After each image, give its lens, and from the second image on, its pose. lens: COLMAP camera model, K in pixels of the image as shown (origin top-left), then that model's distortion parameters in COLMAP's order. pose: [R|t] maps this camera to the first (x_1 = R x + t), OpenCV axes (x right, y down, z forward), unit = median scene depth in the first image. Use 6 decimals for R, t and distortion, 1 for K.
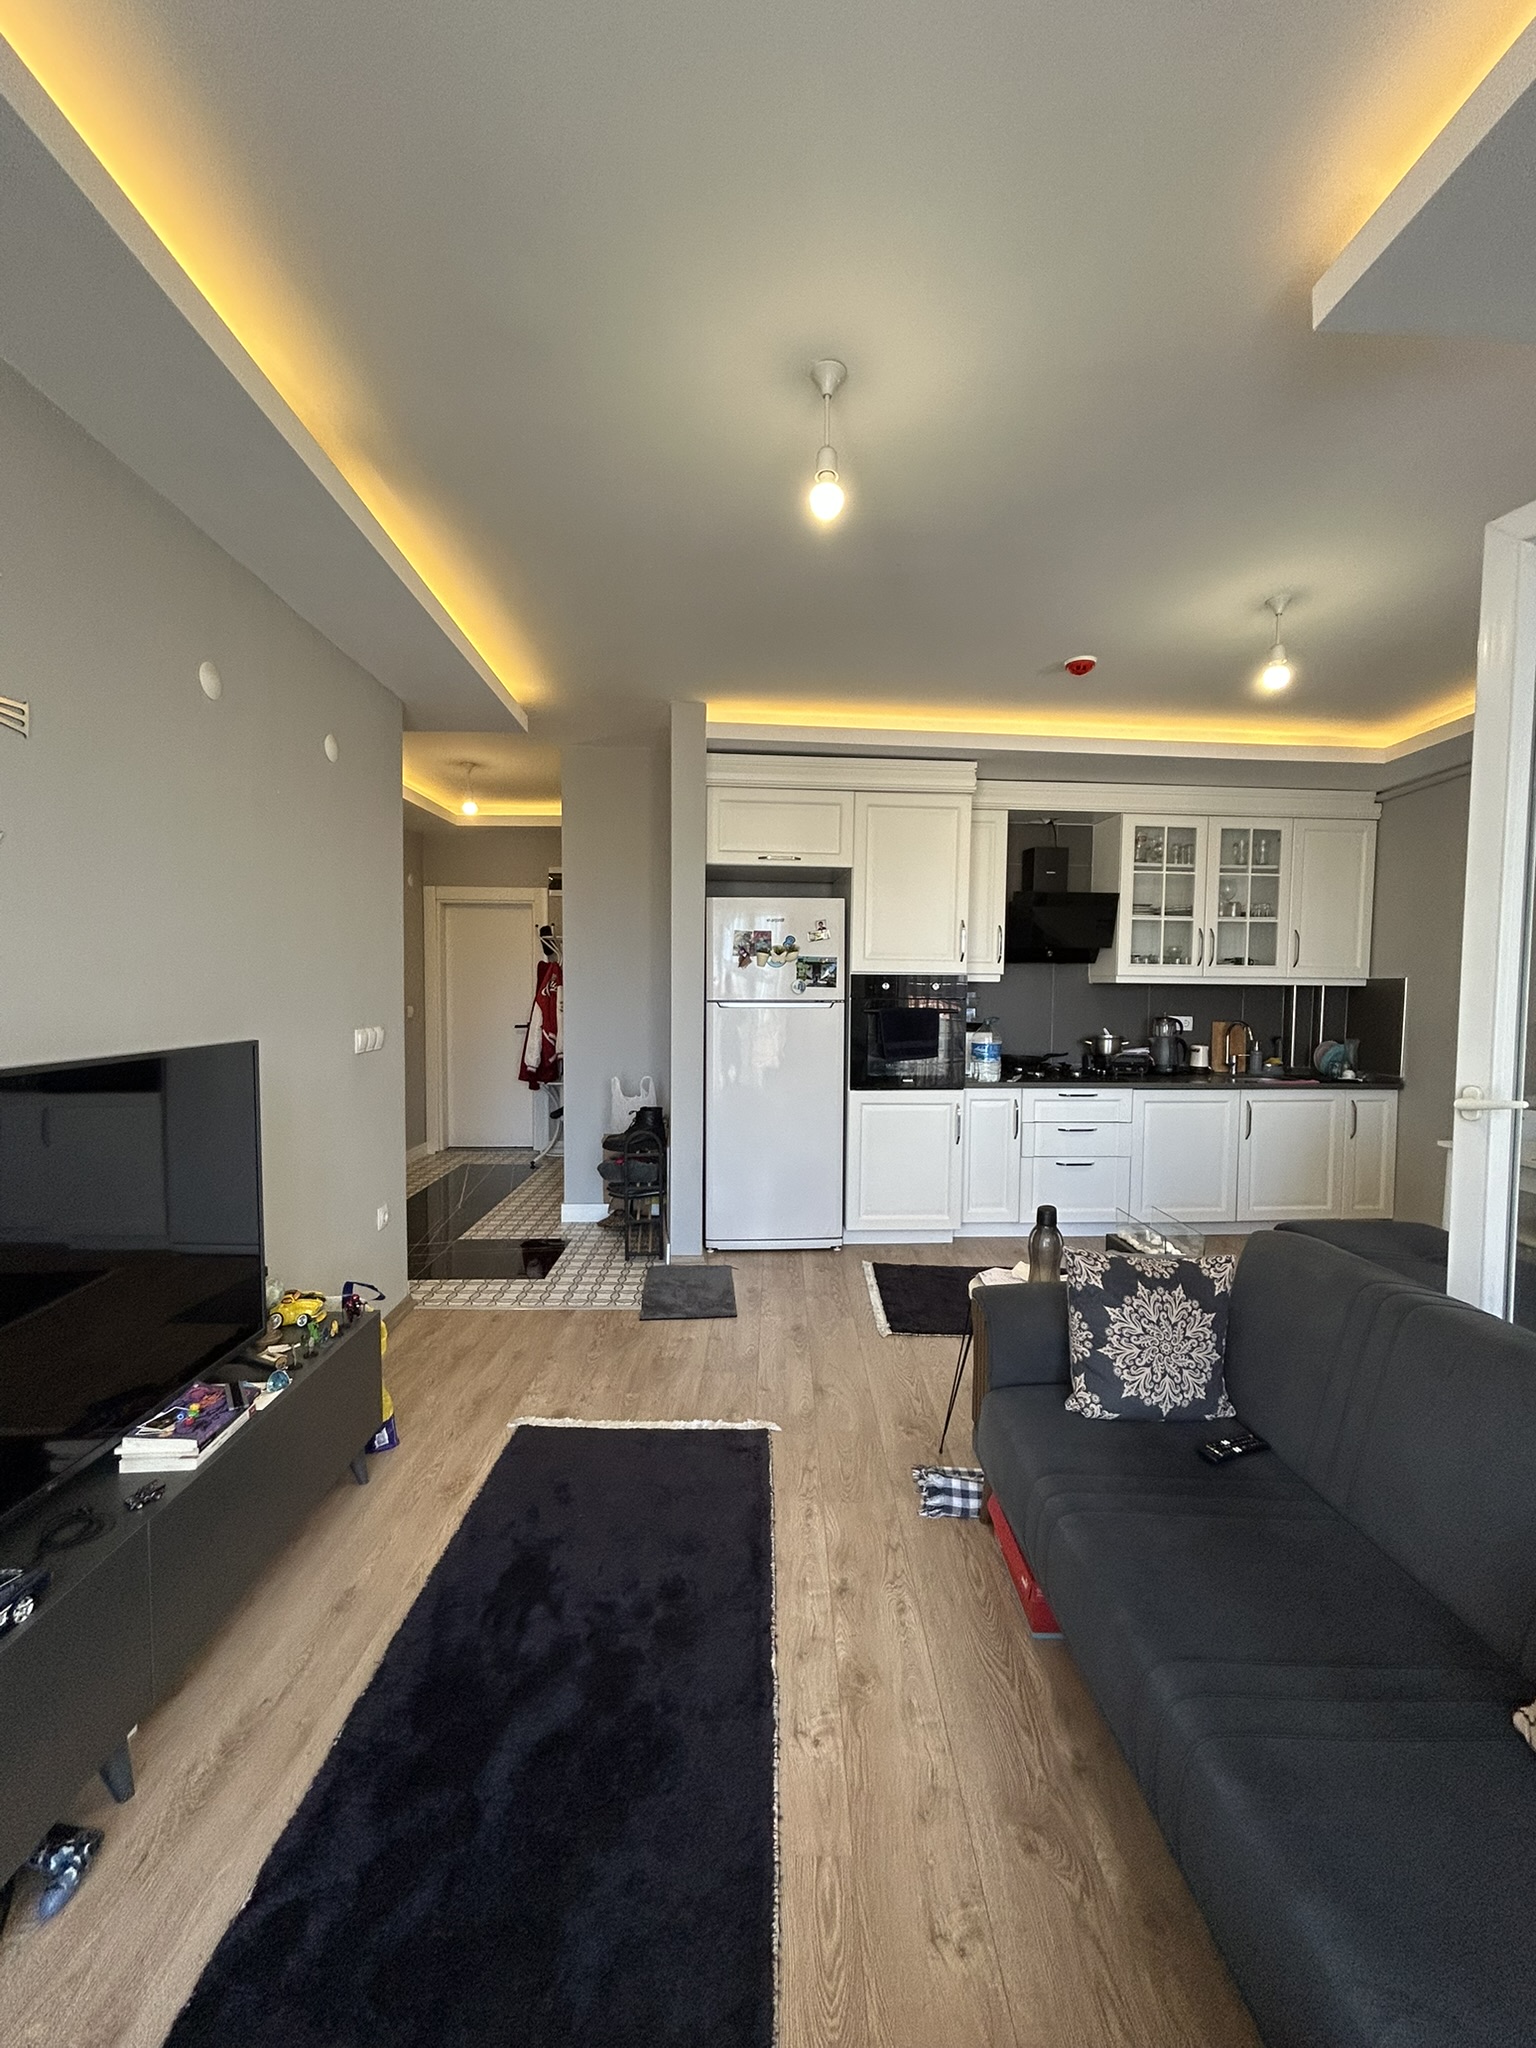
lens RADIAL K [[823.6, 0, 769.8], [0, 823.6, 1025.3], [0, 0, 1]] dist [-0.000432, 0.000706]
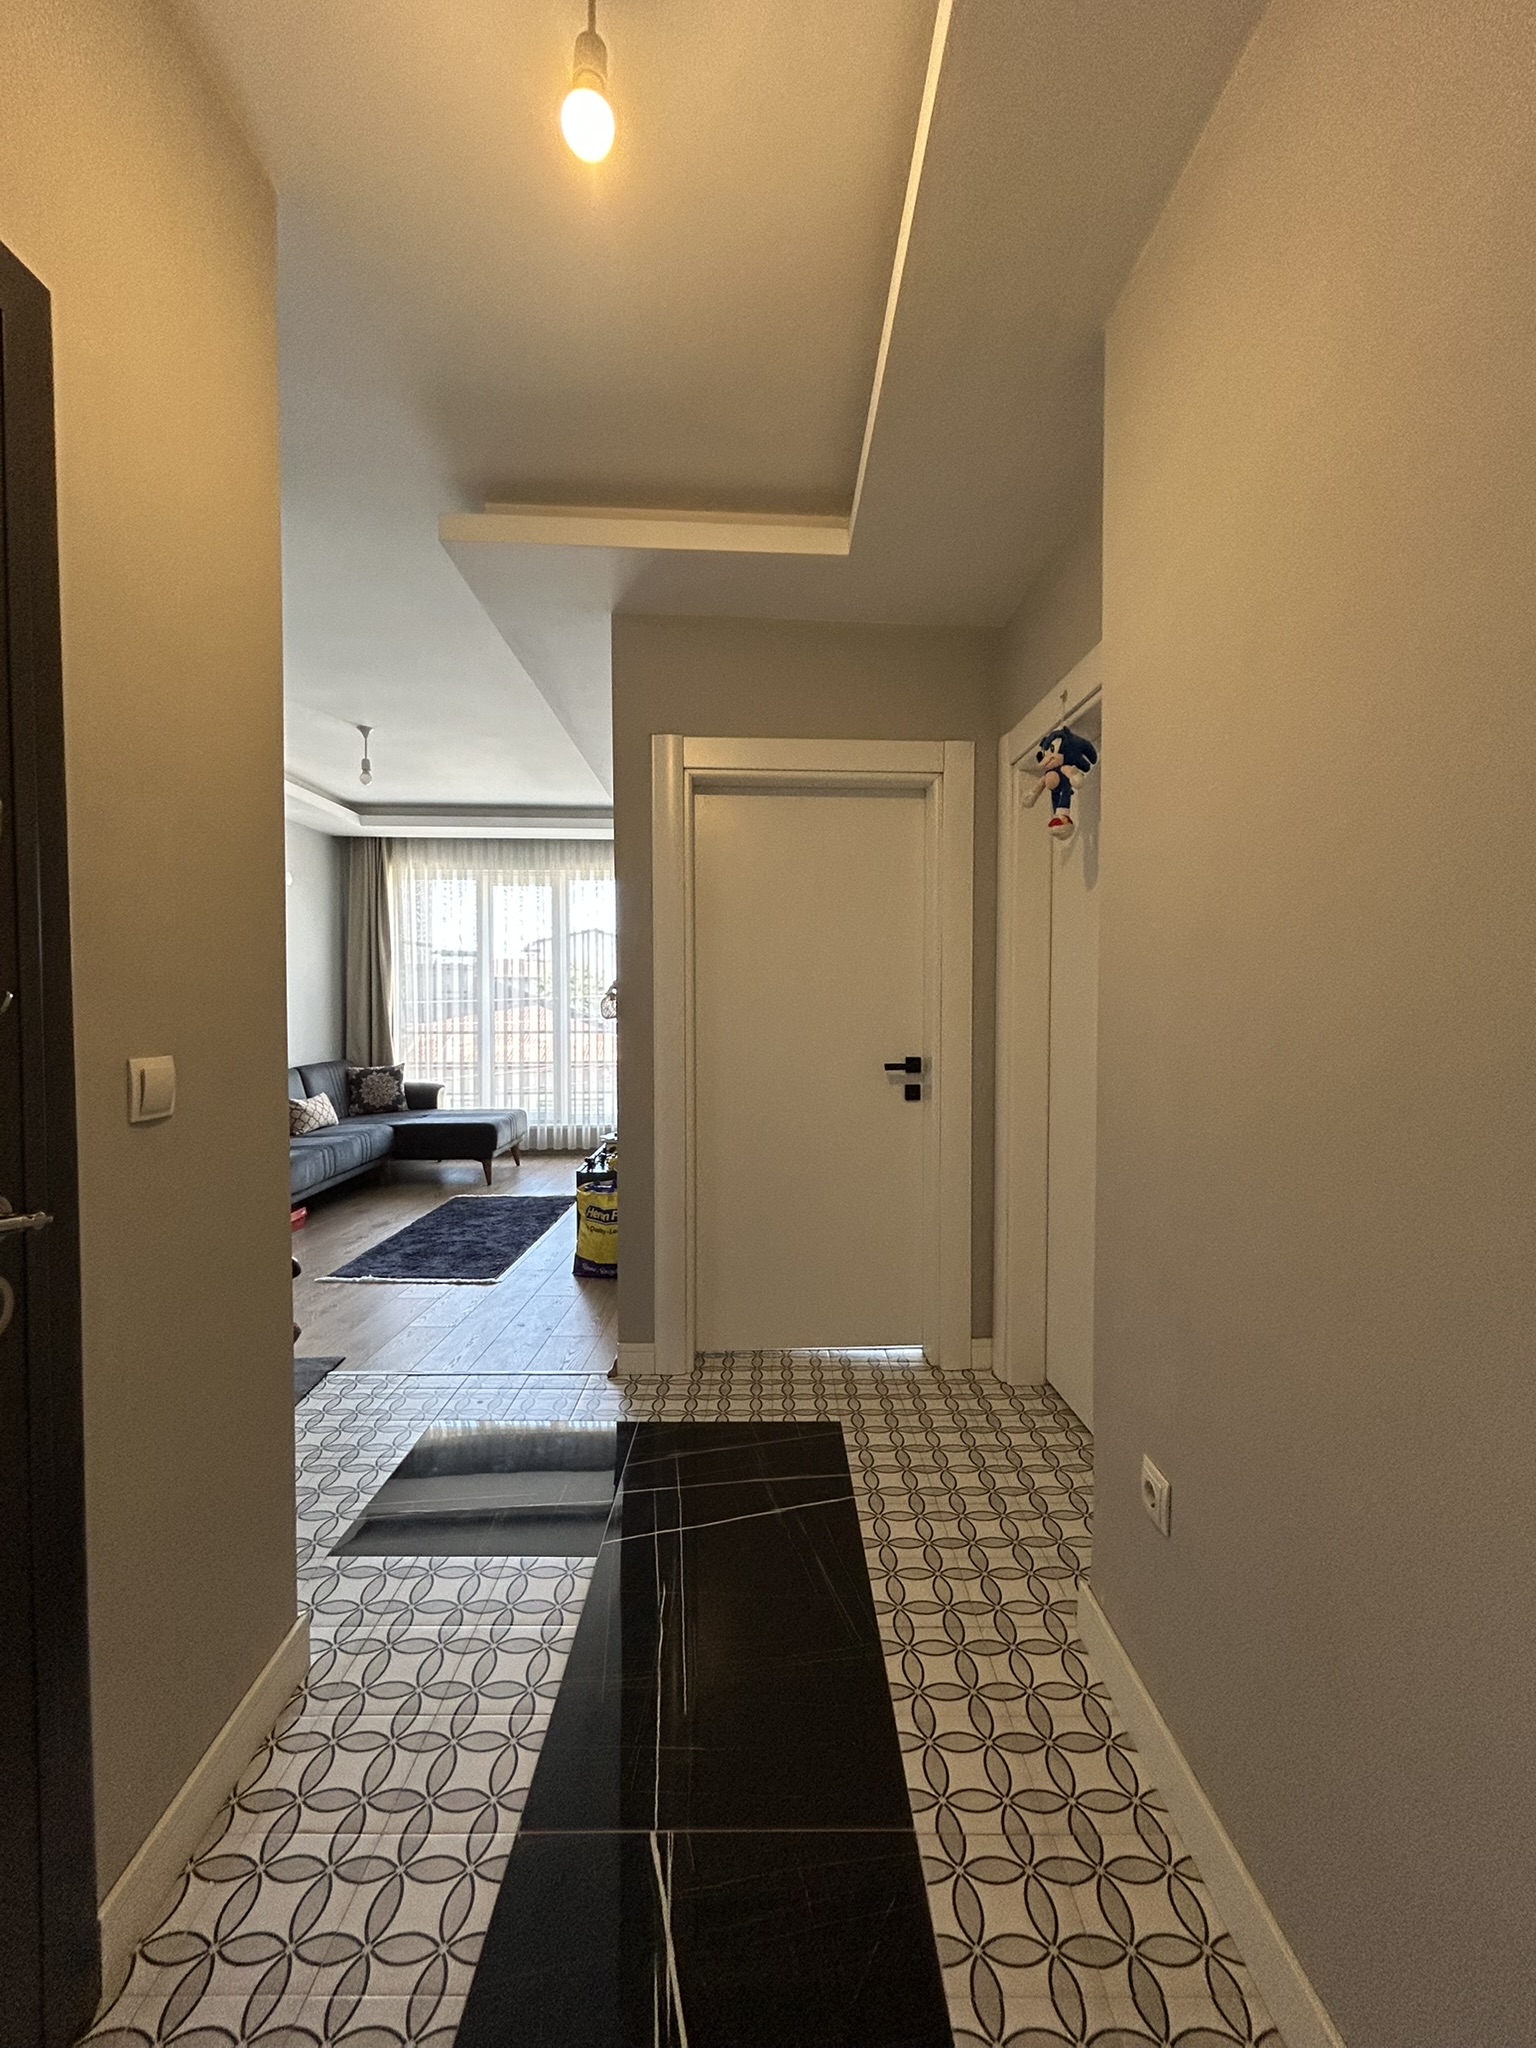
lens RADIAL K [[839.9, 0, 761.1], [0, 839.9, 1027.3], [0, 0, 1]] dist [0.000148, 0.000139]
pose [[-0.999370, -0.011154, 0.033689, -0.453238], [-0.008229, 0.996283, 0.085751, -0.050434], [-0.034520, 0.085419, -0.995747, 1.332083]]
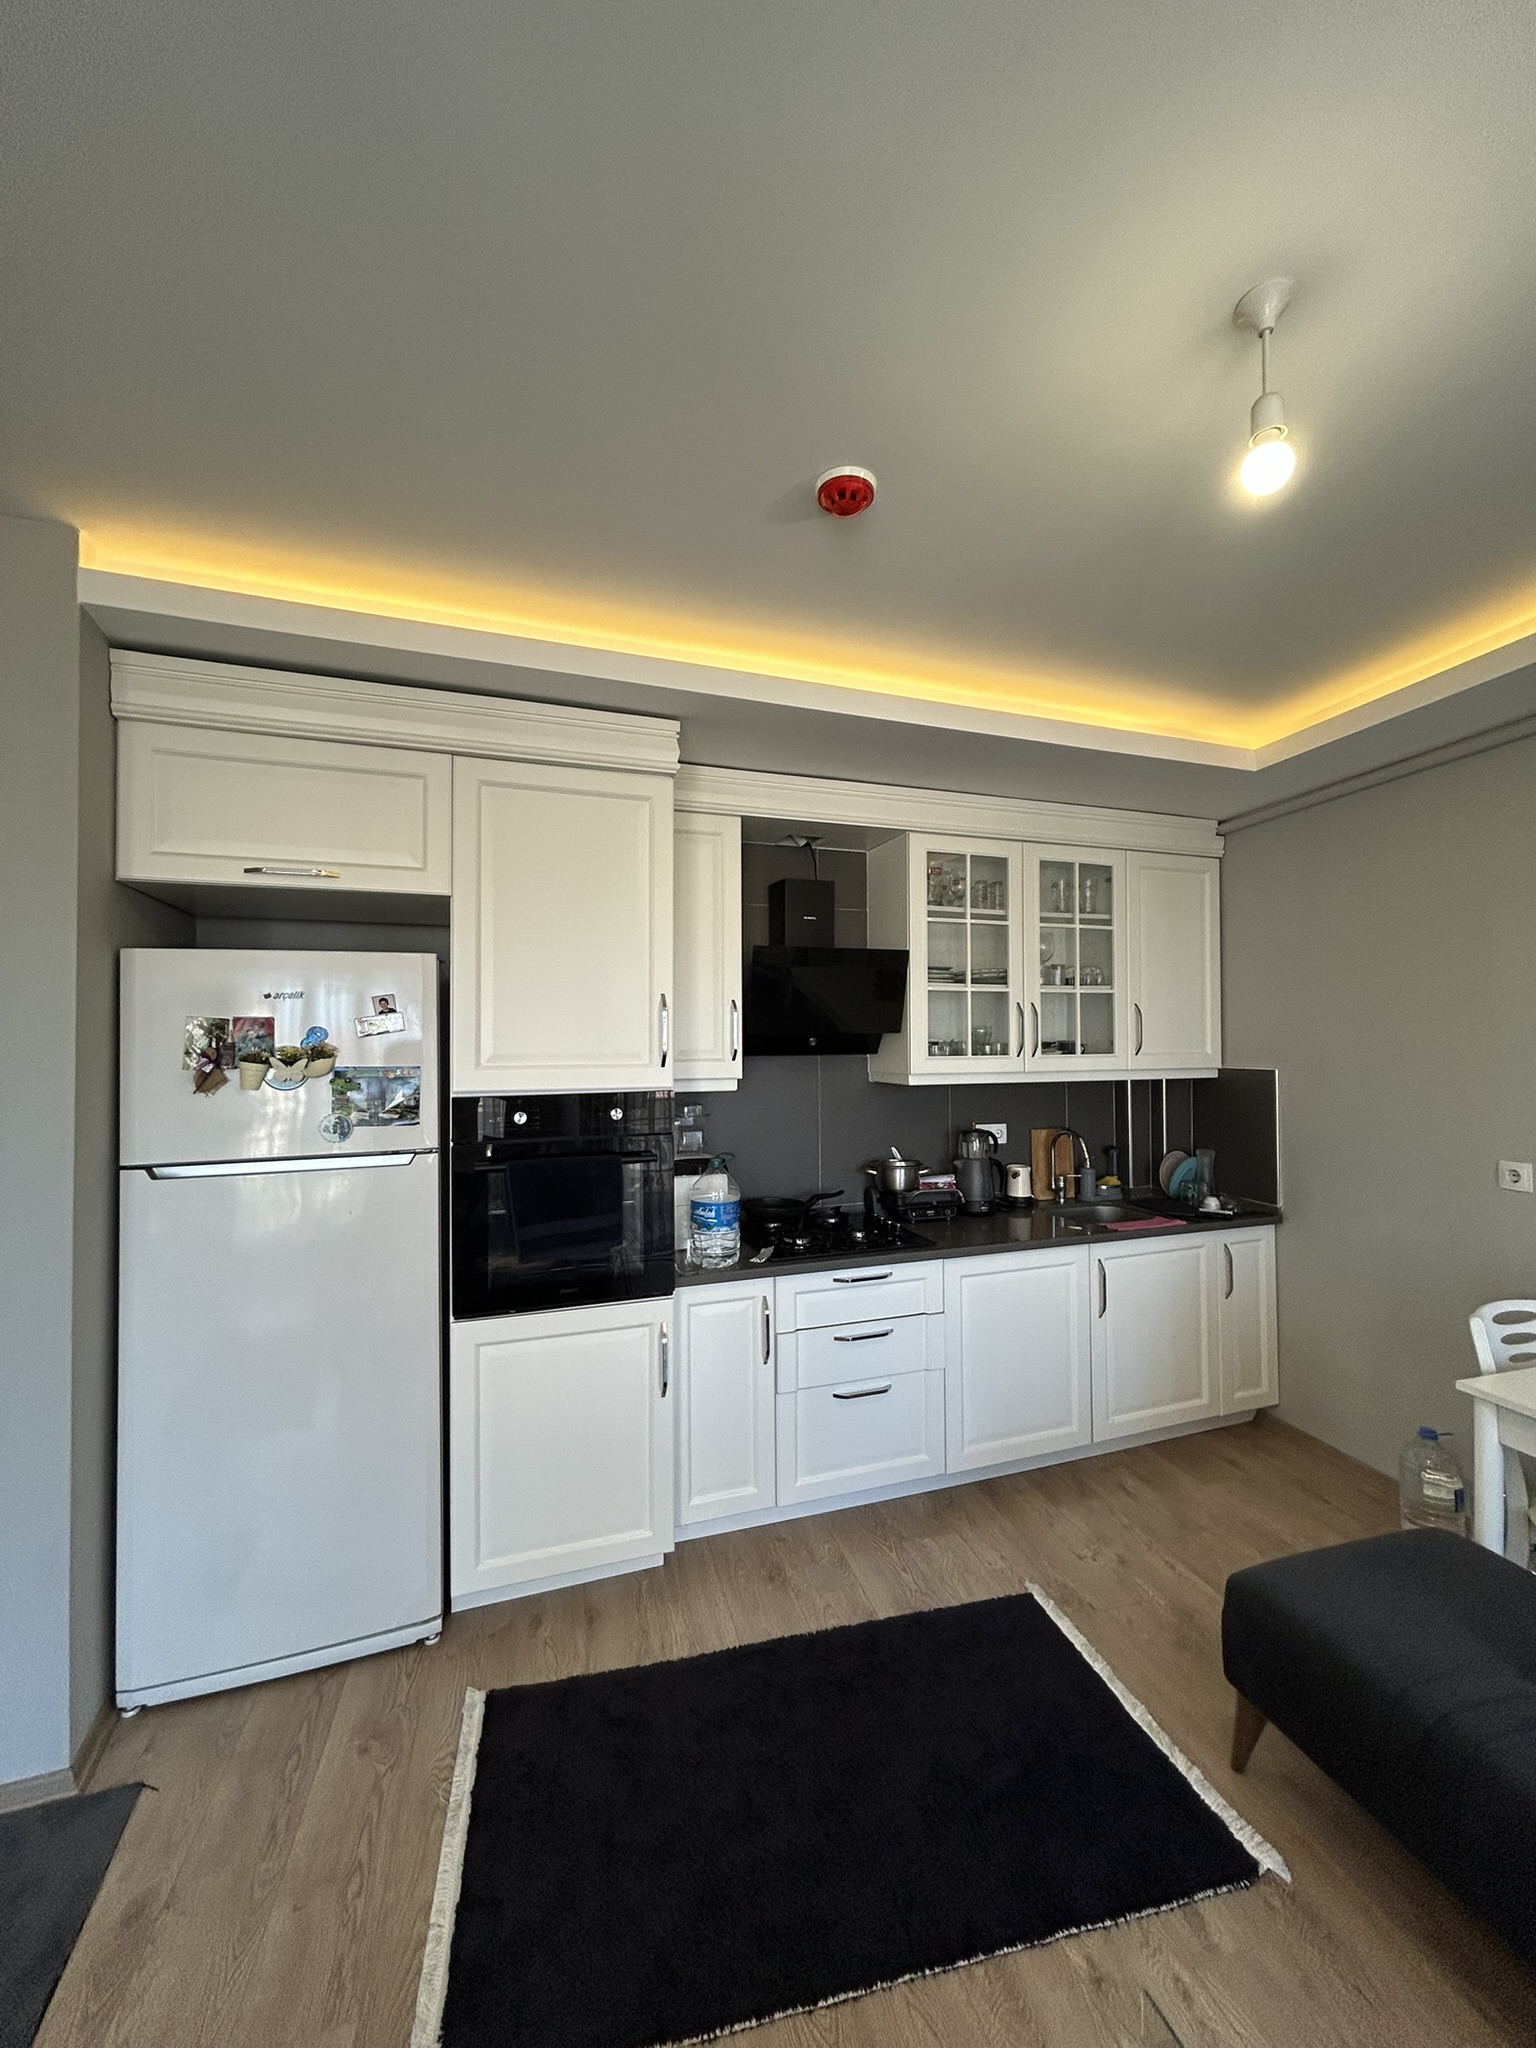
lens RADIAL K [[819.2, 0, 767.1], [0, 819.2, 1025.6], [0, 0, 1]] dist [0.001189, 0.000205]
pose [[0.965242, -0.012271, 0.261070, 0.141655], [0.029612, 0.997600, -0.062593, -0.062281], [-0.259675, 0.068148, 0.963288, 0.399099]]
